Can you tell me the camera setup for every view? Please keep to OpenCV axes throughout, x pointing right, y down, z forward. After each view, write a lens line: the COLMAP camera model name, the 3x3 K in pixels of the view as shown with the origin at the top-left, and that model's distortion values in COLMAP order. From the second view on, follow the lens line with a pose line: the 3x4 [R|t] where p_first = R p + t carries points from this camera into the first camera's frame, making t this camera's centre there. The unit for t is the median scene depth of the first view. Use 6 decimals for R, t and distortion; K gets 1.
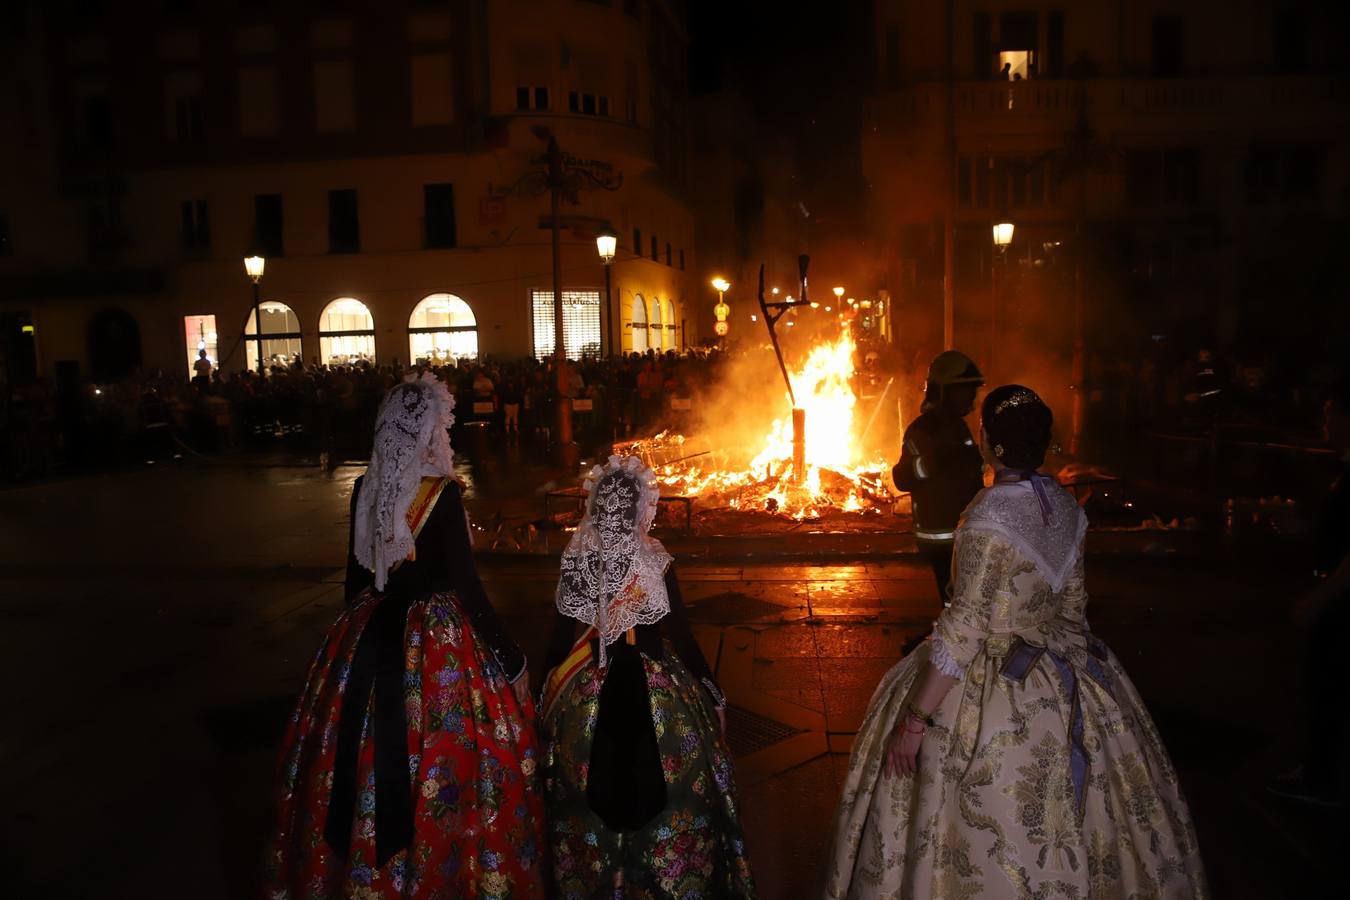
lens RADIAL K [[929.8, 0, 671.5], [0, 929.8, 457.1], [0, 0, 1]] dist [-0.119594, 0.079259]
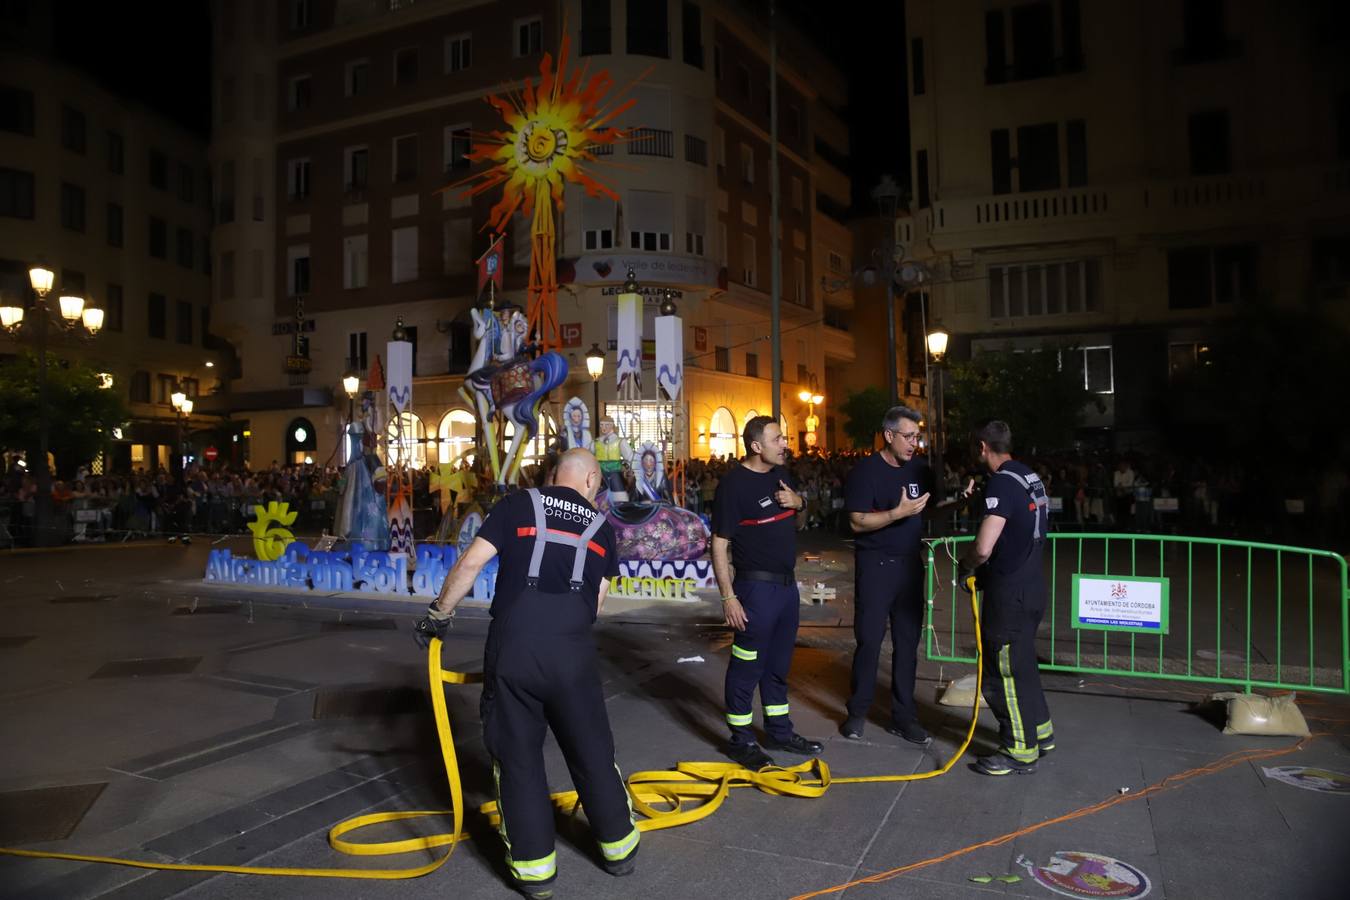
lens RADIAL K [[929.8, 0, 666.5], [0, 929.8, 453.9], [0, 0, 1]] dist [-0.119594, 0.079259]
pose [[0.944554, 0.008041, -0.328259, 0.313036], [-0.049399, 0.991802, -0.117846, 0.012249], [0.324620, 0.127528, 0.937208, -0.042212]]
